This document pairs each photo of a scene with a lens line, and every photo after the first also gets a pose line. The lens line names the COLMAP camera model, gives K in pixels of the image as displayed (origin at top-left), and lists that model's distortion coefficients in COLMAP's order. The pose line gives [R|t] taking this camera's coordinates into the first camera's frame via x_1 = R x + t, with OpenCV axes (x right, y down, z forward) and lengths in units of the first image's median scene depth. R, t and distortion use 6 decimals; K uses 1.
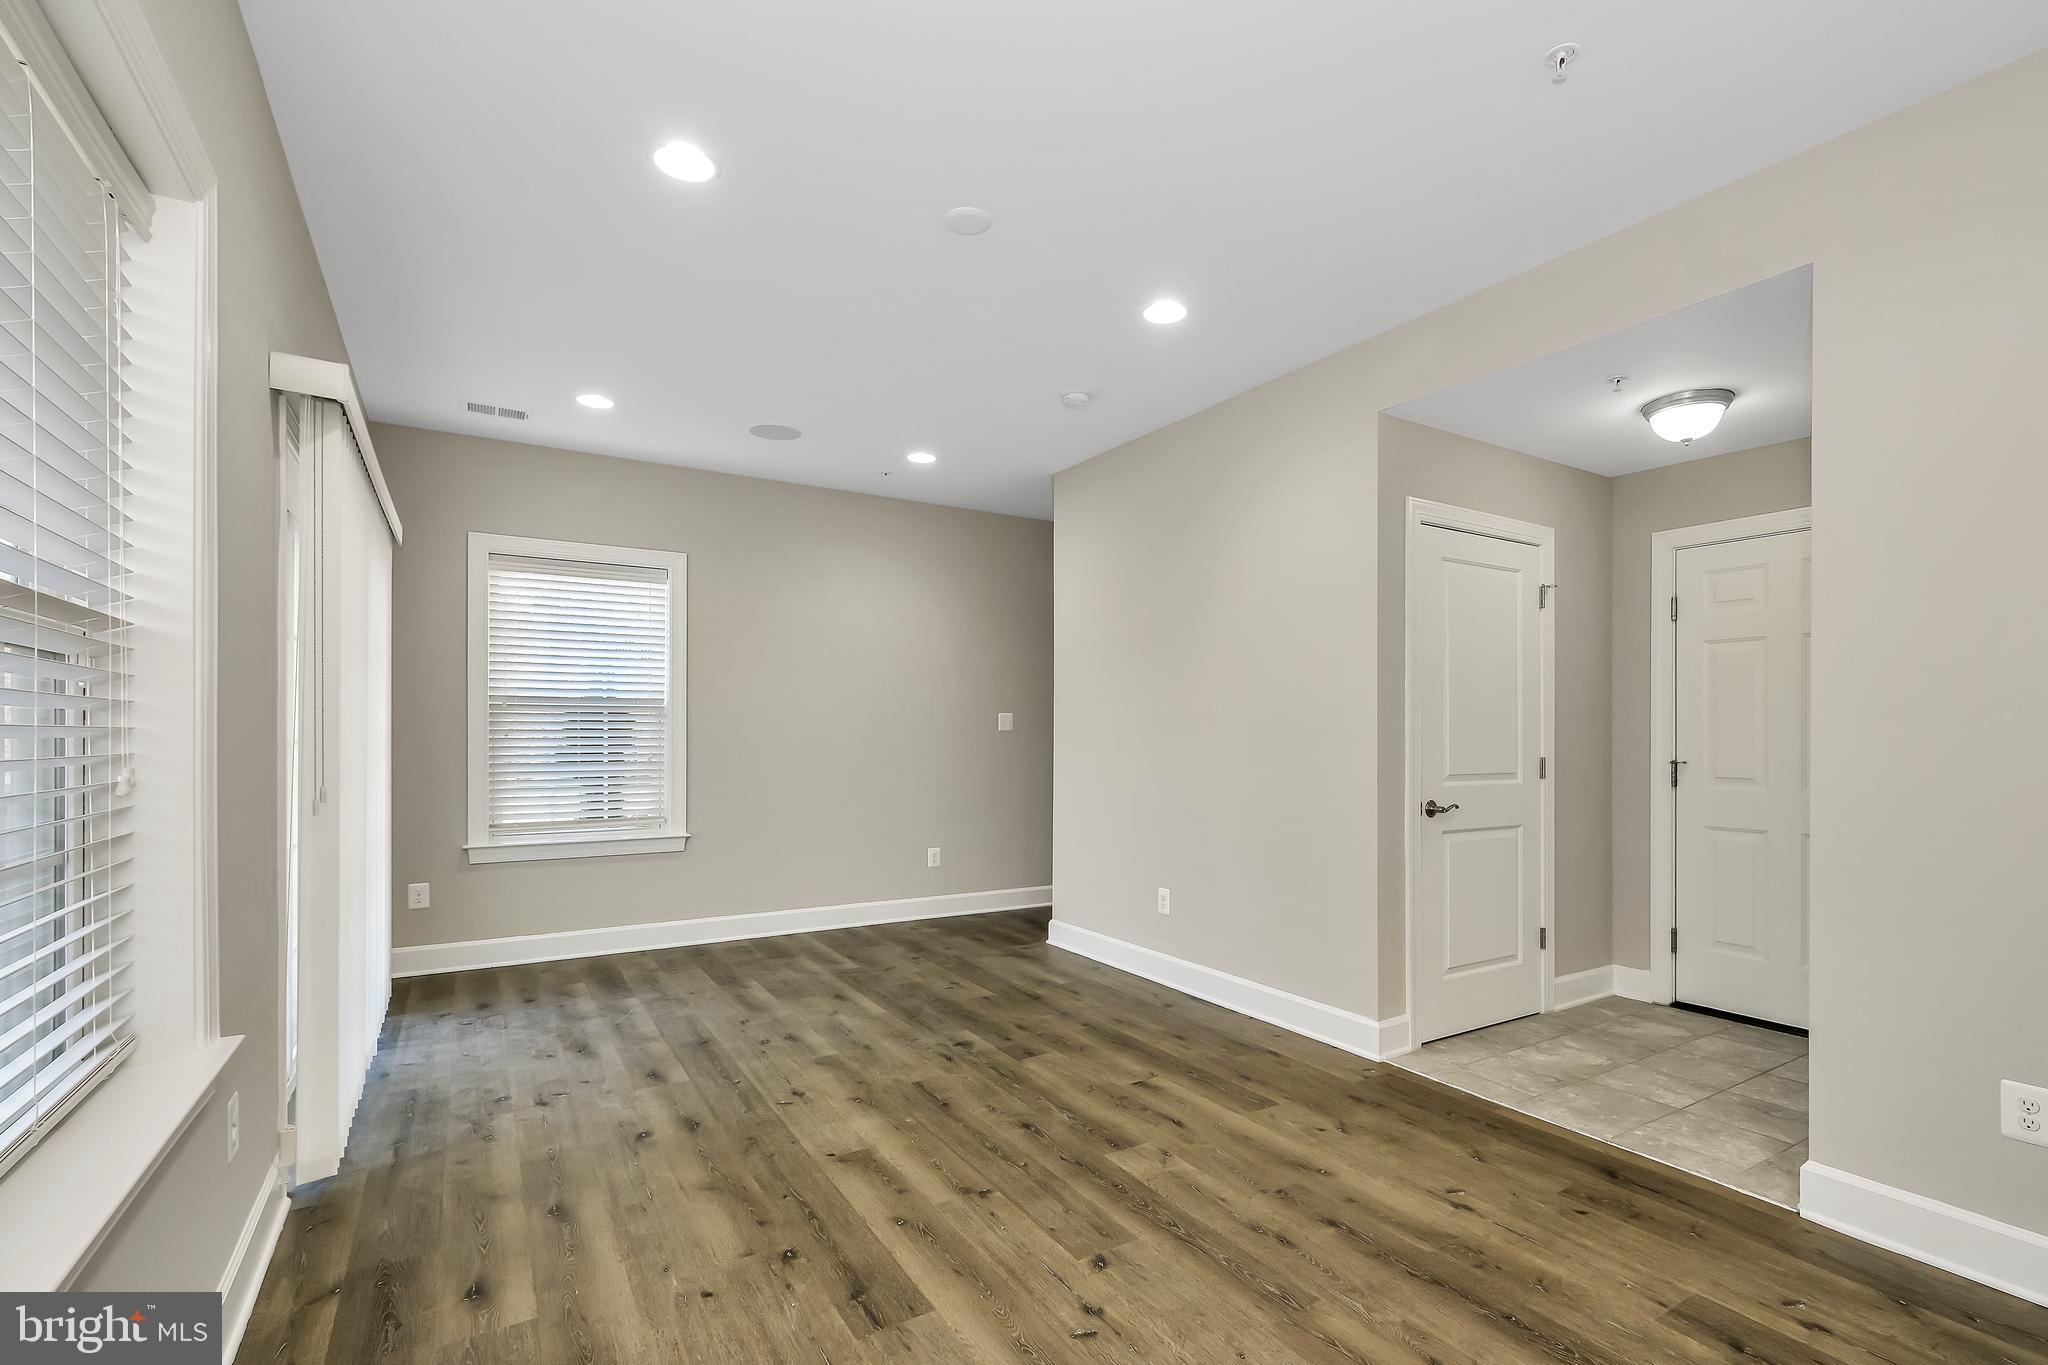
lens RADIAL K [[933.8, 0, 1045.4], [0, 933.8, 731.2], [0, 0, 1]] dist [0.003939, 0.000026]
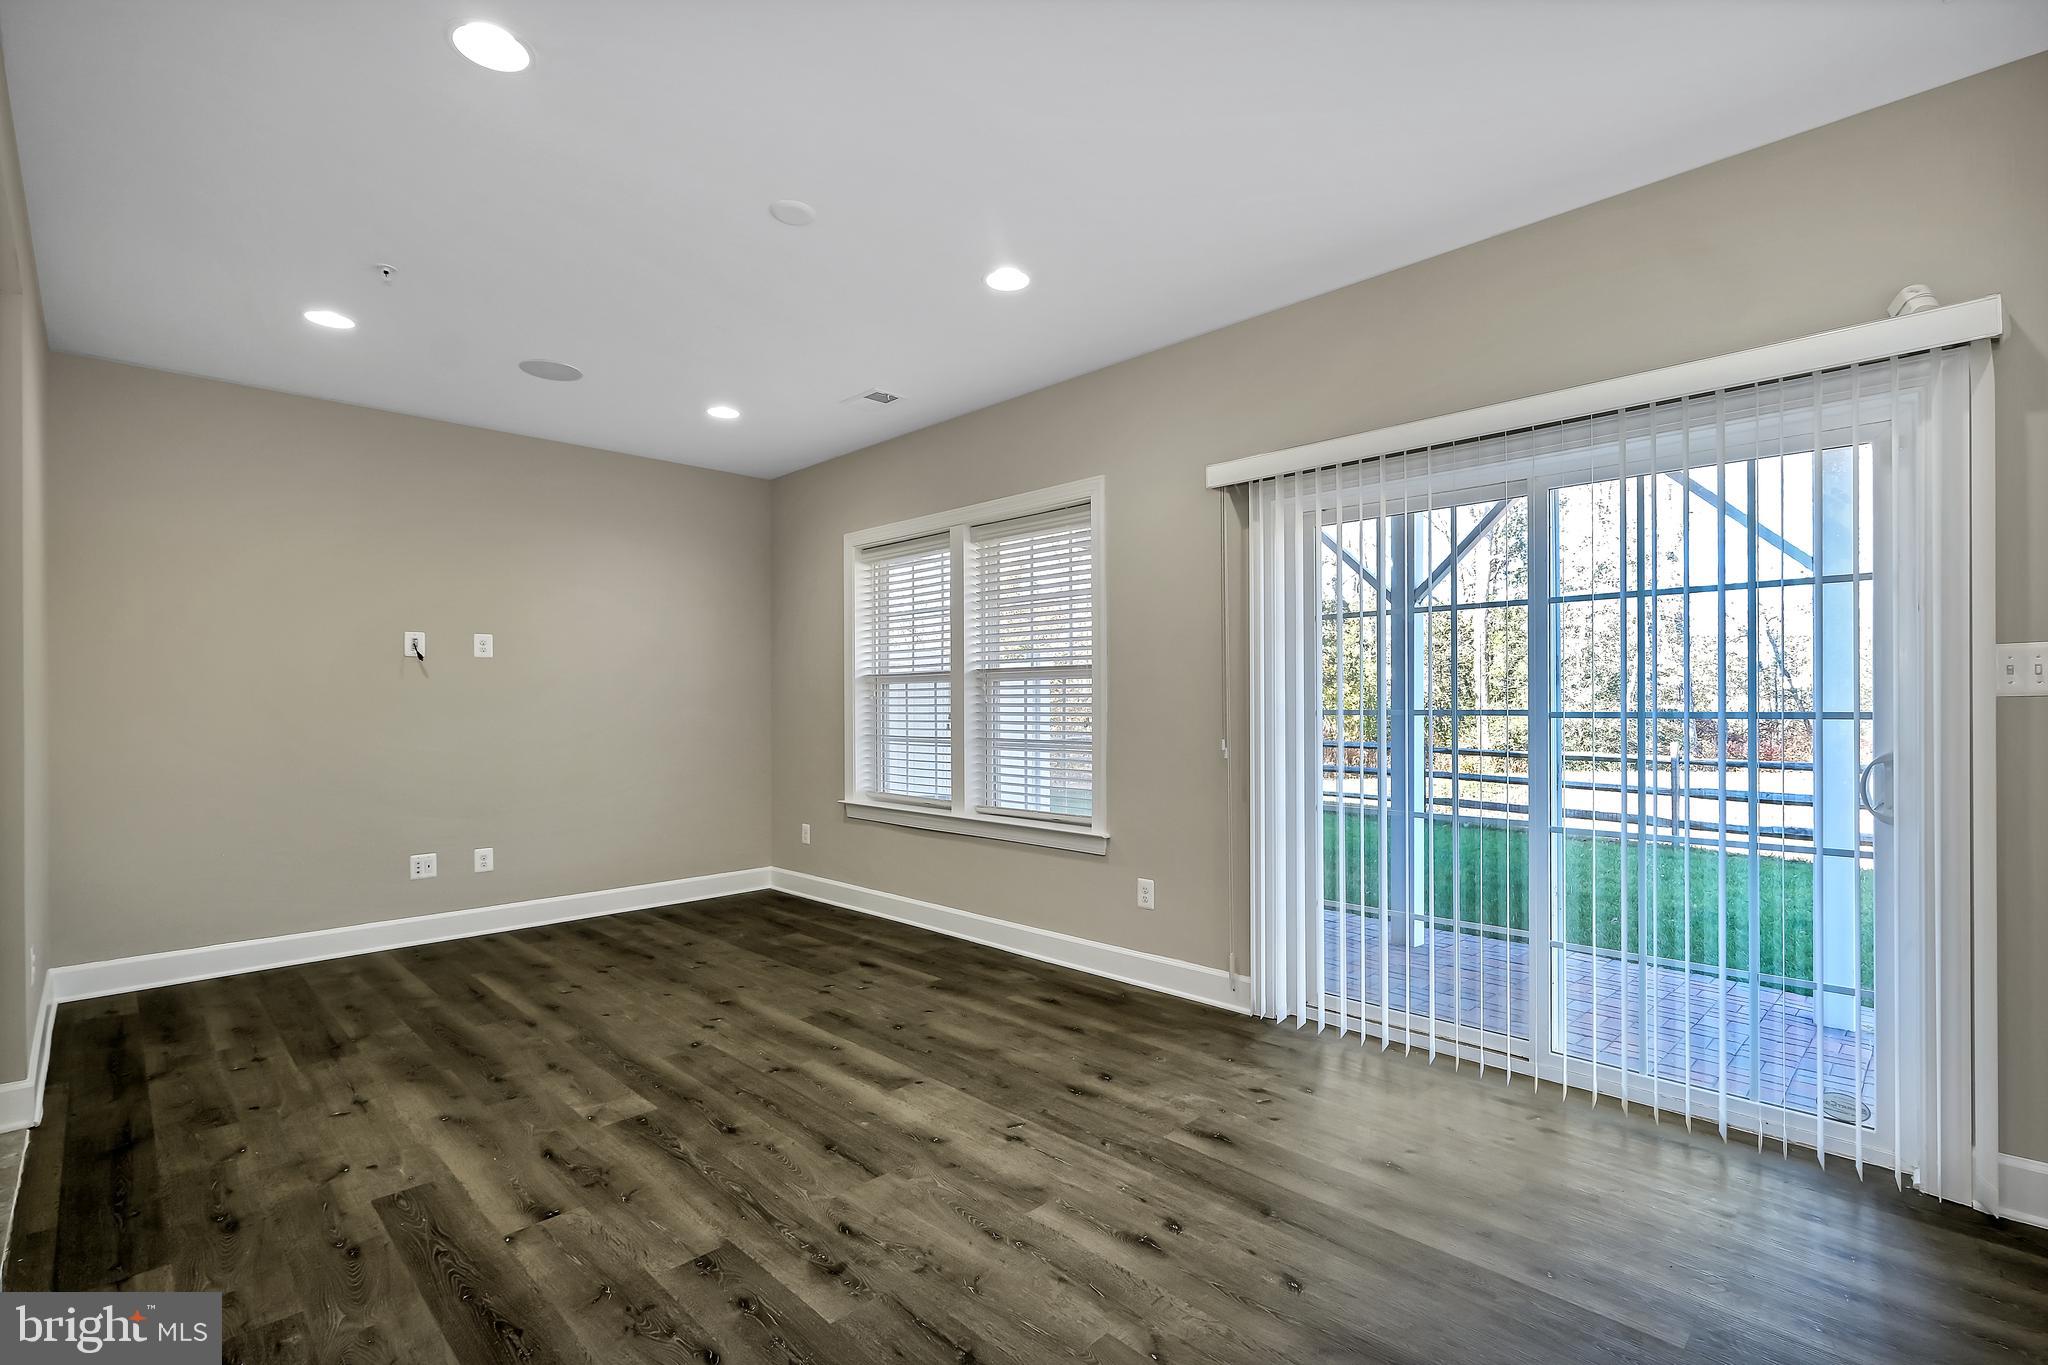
lens RADIAL K [[924.6, 0, 1030.8], [0, 924.6, 710.0], [0, 0, 1]] dist [0.000527, 0.000019]
pose [[-0.973710, 0.004723, -0.227743, -0.088606], [0.004147, 0.999987, 0.003007, 0.005117], [0.227754, 0.001983, -0.973717, 1.694337]]
